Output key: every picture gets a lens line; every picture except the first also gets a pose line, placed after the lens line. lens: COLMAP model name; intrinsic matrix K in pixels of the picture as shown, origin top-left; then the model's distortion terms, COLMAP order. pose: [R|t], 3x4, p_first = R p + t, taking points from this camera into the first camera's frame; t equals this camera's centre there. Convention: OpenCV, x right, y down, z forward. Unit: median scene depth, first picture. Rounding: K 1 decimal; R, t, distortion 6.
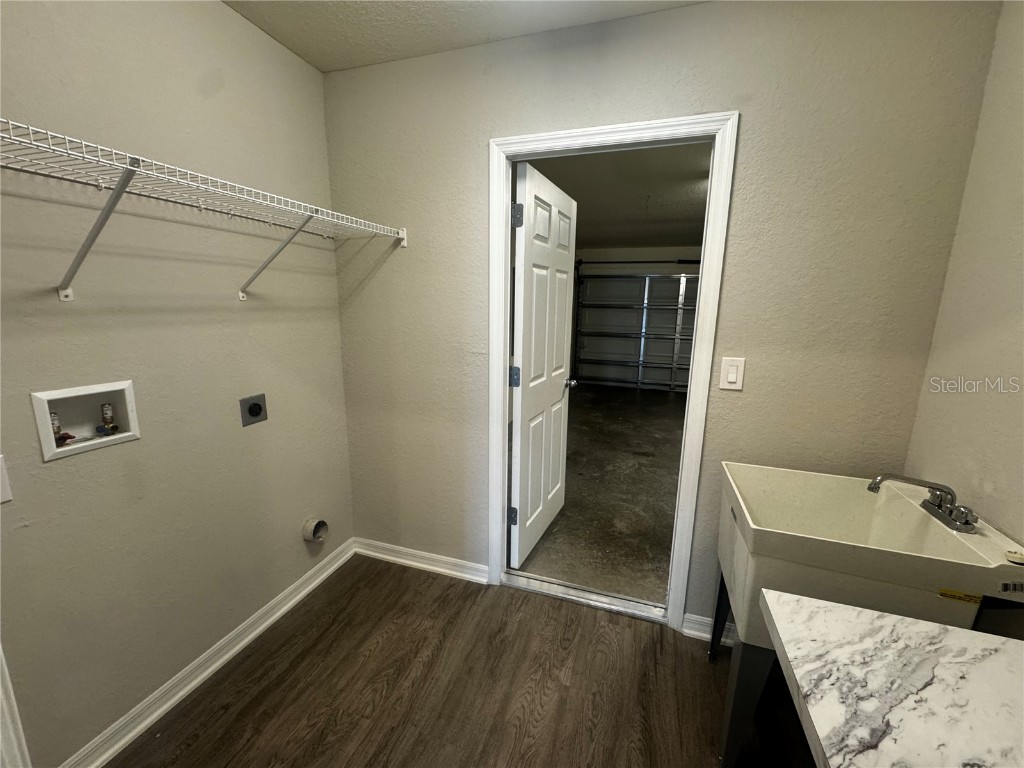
lens RADIAL K [[410.2, 0, 510.0], [0, 410.2, 378.4], [0, 0, 1]] dist [-0.002017, -0.000090]
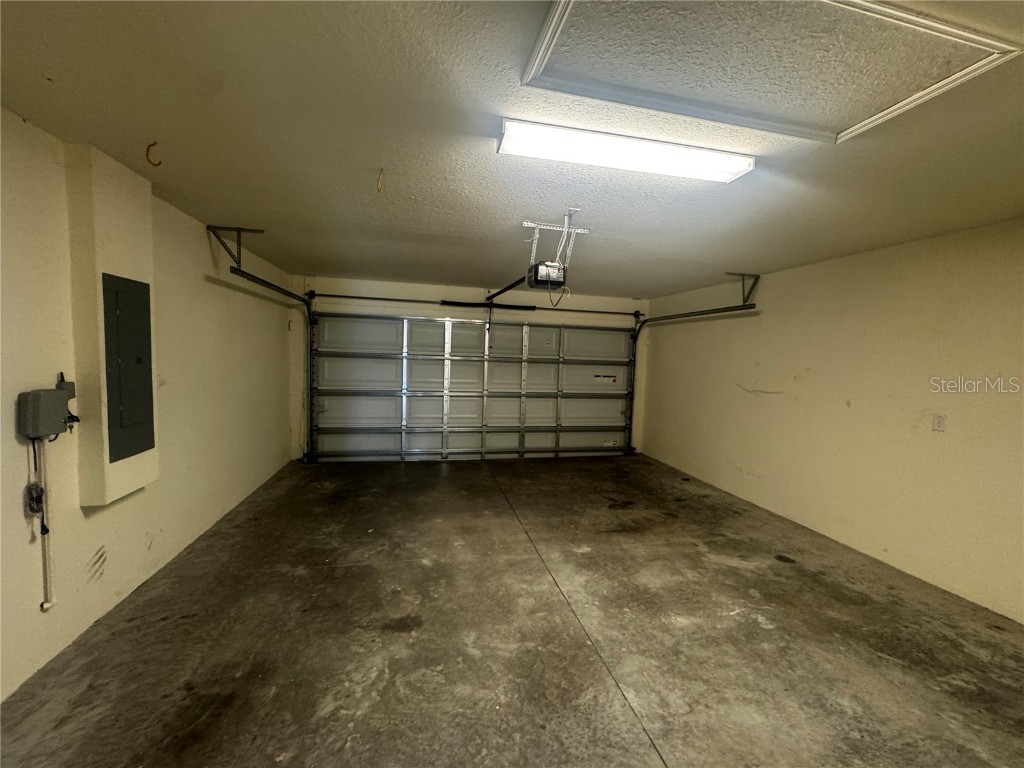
lens RADIAL K [[410.2, 0, 511.6], [0, 410.2, 382.9], [0, 0, 1]] dist [-0.002017, -0.000090]
pose [[0.855600, -0.024844, 0.517042, 0.142768], [0.077815, 0.993670, -0.081022, -0.065848], [-0.511756, 0.109556, 0.852117, 0.342452]]
